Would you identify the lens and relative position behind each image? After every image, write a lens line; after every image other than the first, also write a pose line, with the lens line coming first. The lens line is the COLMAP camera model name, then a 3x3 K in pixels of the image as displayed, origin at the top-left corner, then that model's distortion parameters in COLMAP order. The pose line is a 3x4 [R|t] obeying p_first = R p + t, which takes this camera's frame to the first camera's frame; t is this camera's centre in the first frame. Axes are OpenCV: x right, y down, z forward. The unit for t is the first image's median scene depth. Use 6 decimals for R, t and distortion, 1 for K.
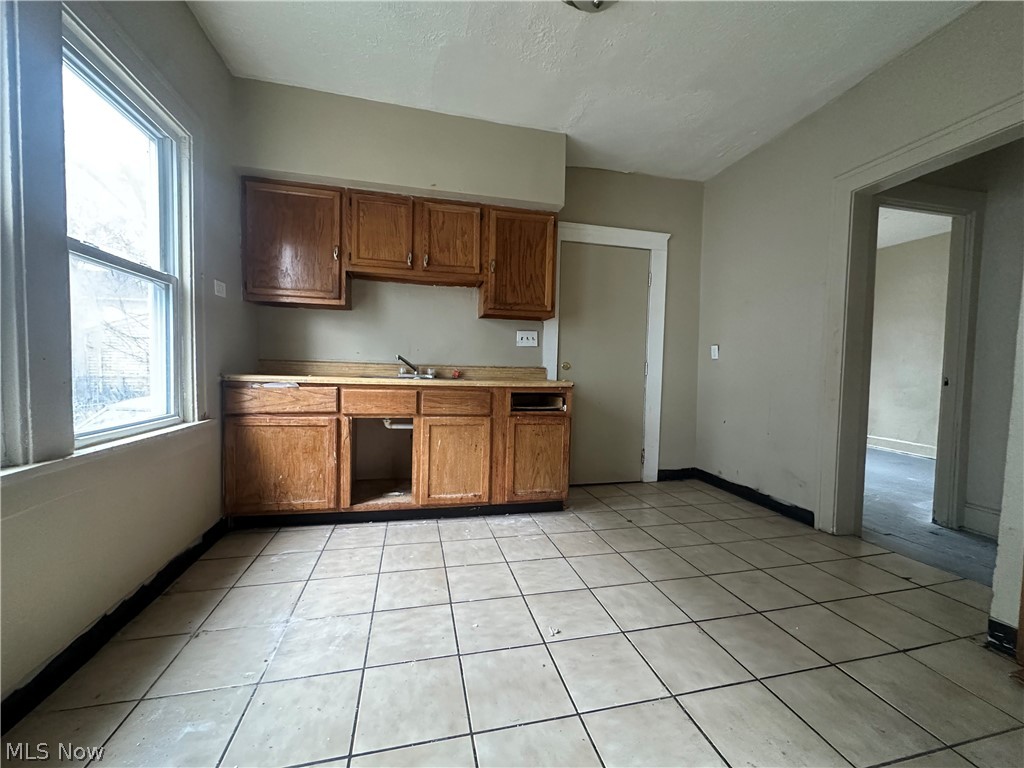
lens RADIAL K [[406.2, 0, 511.5], [0, 406.2, 385.7], [0, 0, 1]] dist [-0.002896, -0.000240]
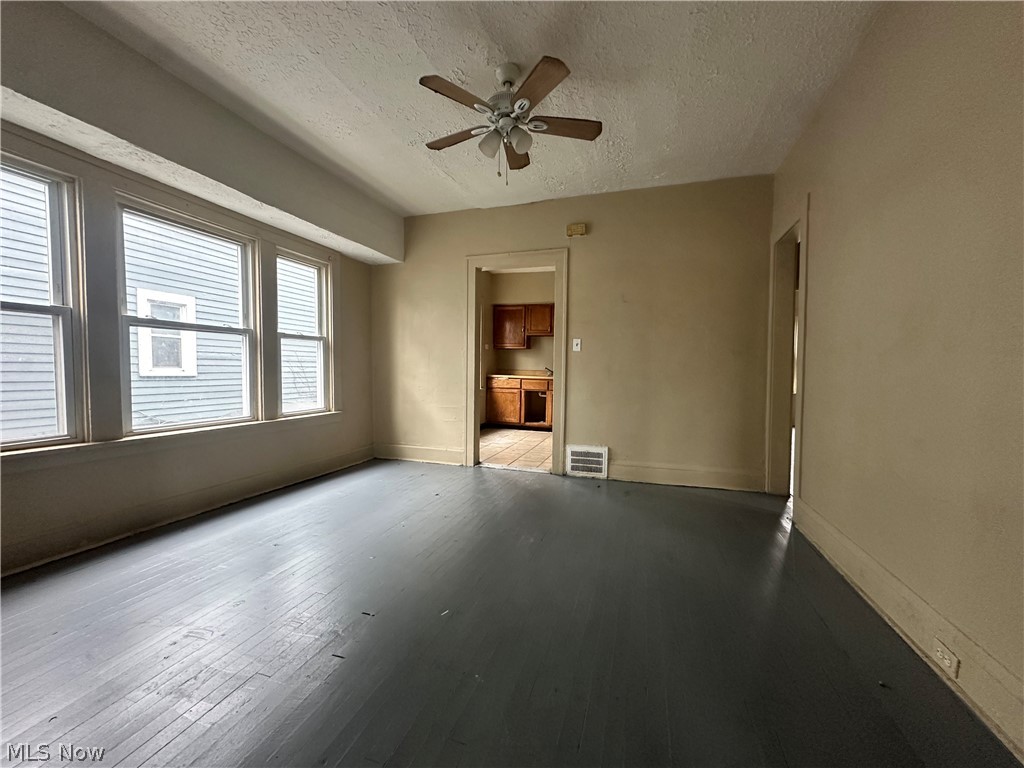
lens RADIAL K [[406.2, 0, 518.0], [0, 406.2, 383.0], [0, 0, 1]] dist [-0.002896, -0.000240]
pose [[0.851941, 0.011043, -0.523521, 0.994046], [-0.019972, 0.999735, -0.011412, 0.059965], [0.523256, 0.020178, 0.851937, -1.354407]]
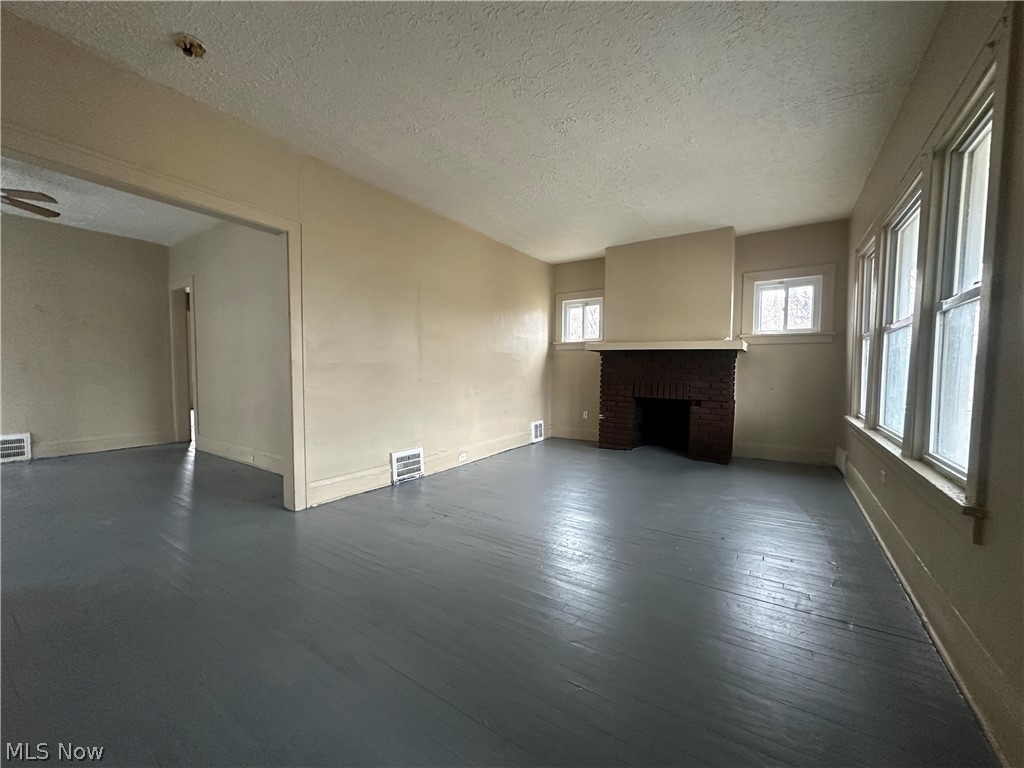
lens RADIAL K [[406.2, 0, 516.4], [0, 406.2, 384.3], [0, 0, 1]] dist [-0.002896, -0.000240]
pose [[0.749244, -0.041076, 0.661019, 0.895402], [0.035743, 0.999128, 0.021573, 0.119787], [-0.661328, 0.007464, 0.750059, -3.592081]]
